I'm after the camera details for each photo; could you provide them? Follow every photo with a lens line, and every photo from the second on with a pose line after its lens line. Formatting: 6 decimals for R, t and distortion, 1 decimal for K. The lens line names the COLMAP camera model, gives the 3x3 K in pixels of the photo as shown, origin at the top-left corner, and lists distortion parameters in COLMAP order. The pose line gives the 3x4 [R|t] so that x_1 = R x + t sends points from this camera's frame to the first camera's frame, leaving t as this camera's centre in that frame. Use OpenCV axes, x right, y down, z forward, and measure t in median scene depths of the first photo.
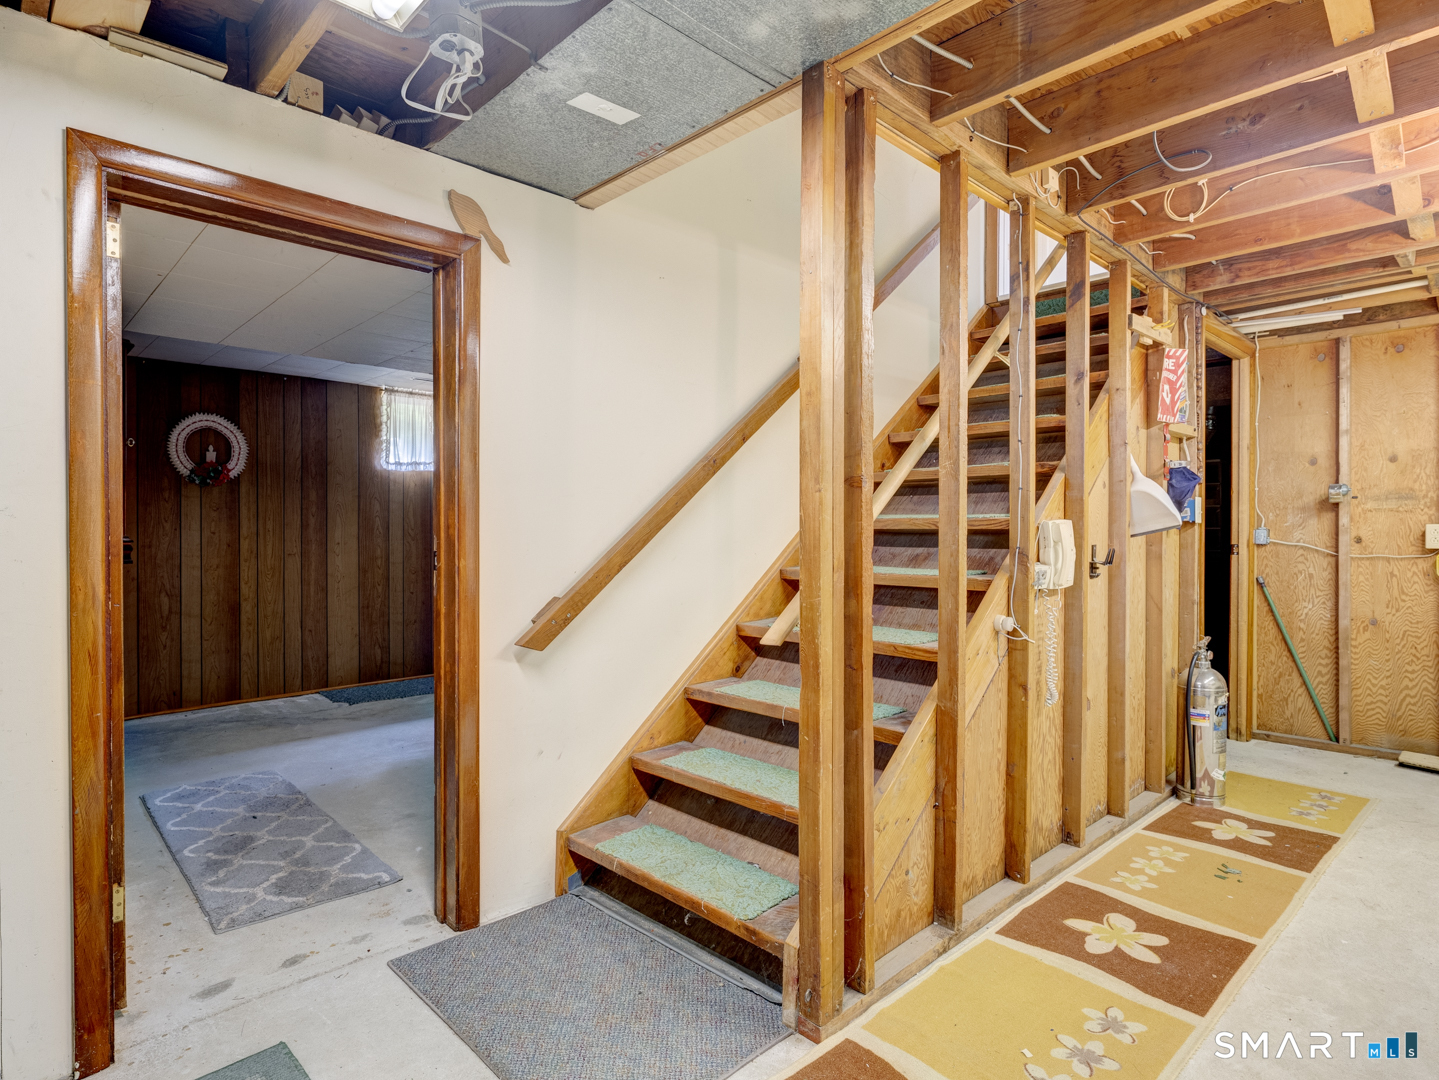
lens RADIAL K [[787.0, 0, 732.9], [0, 787.0, 541.1], [0, 0, 1]] dist [-0.000479, -0.001831]
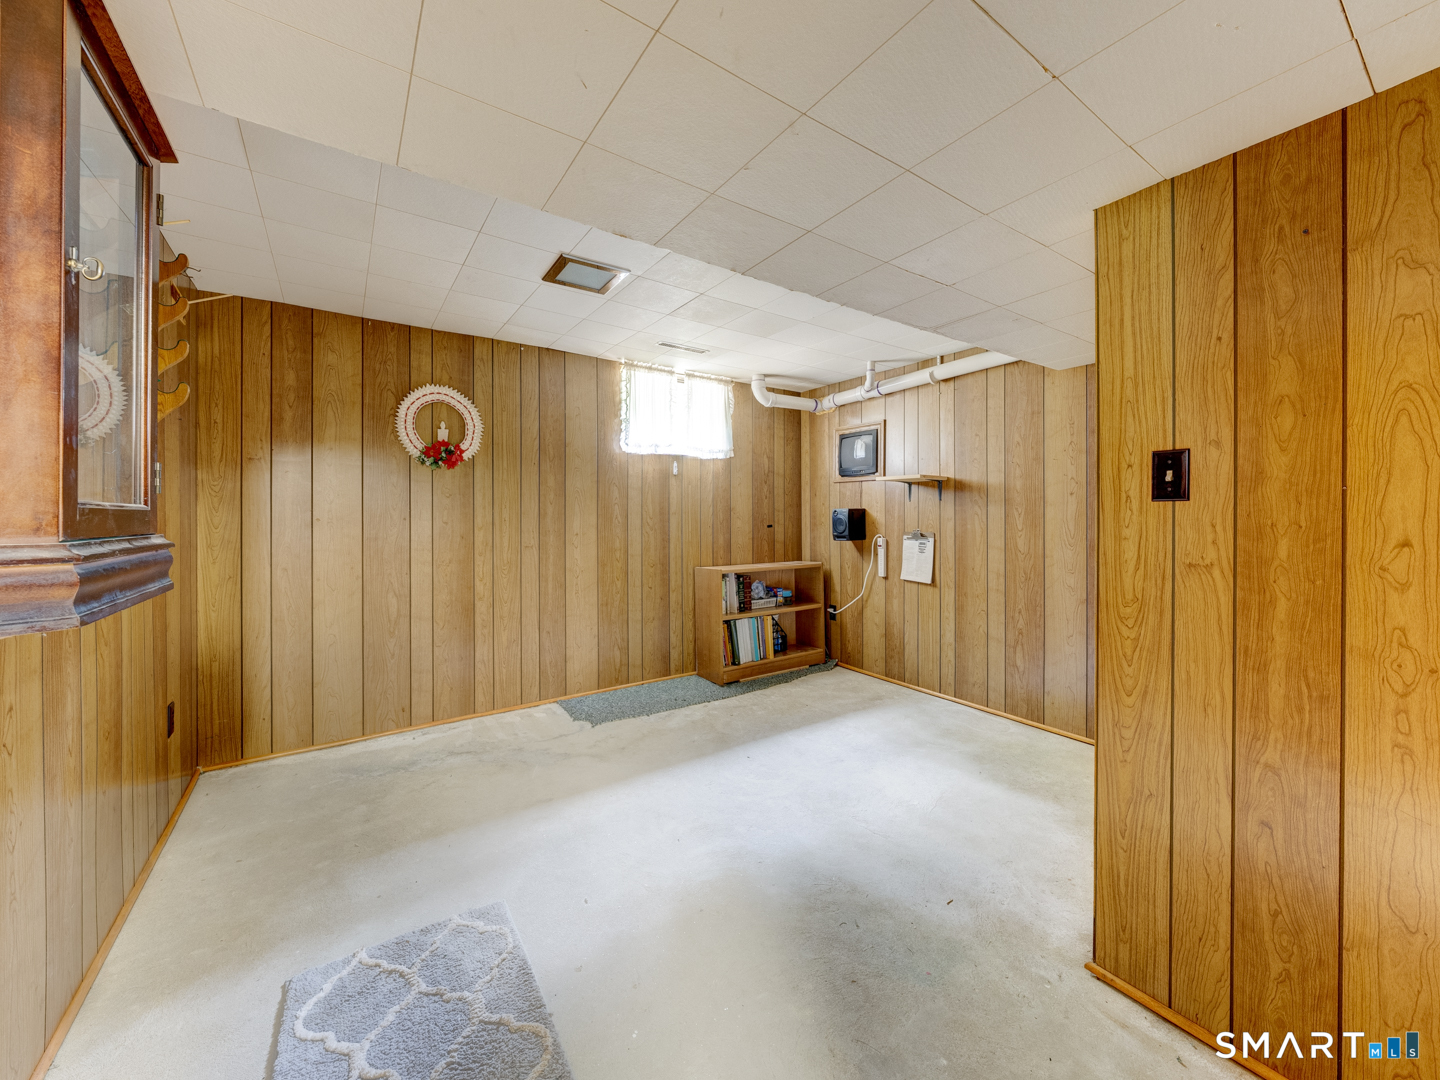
lens RADIAL K [[558.3, 0, 723.0], [0, 558.3, 527.2], [0, 0, 1]] dist [-0.008810, 0.001722]
pose [[0.983982, 0.001836, -0.178258, -0.258673], [-0.001341, 0.999995, 0.002896, -0.008232], [0.178262, -0.002611, 0.983980, 0.465855]]
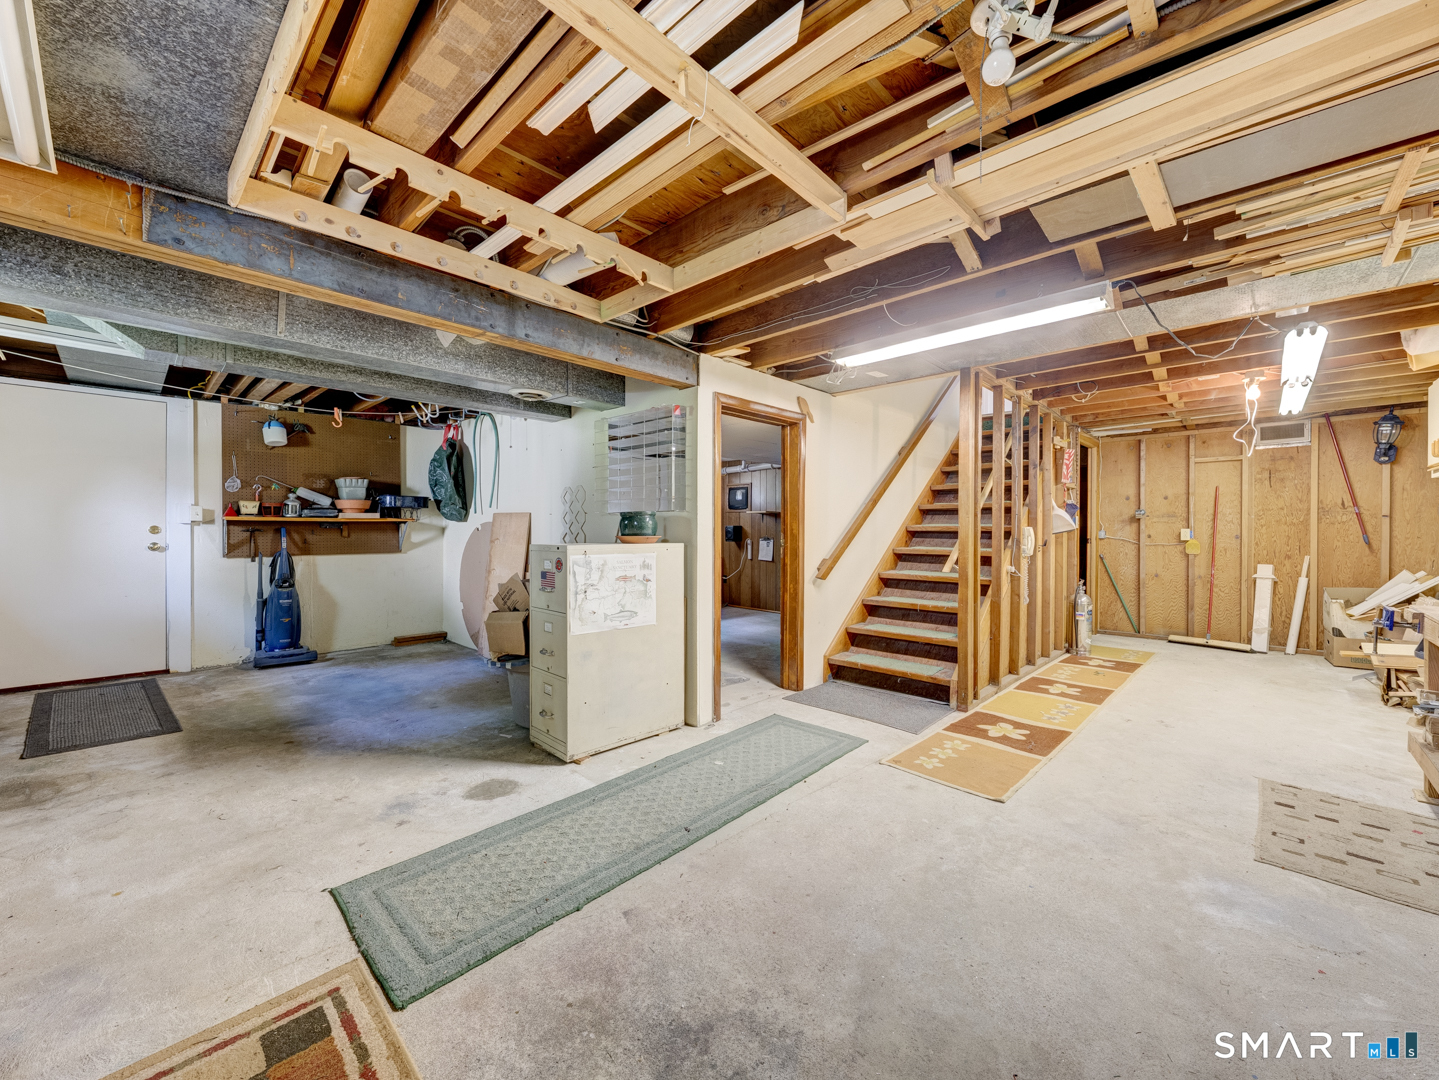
lens RADIAL K [[557.9, 0, 704.4], [0, 557.9, 537.1], [0, 0, 1]] dist [-0.008810, 0.001722]
pose [[0.999963, 0.002584, 0.008172, -0.326119], [-0.002567, 0.999994, -0.002143, 0.005327], [-0.008178, 0.002122, 0.999964, -0.380780]]
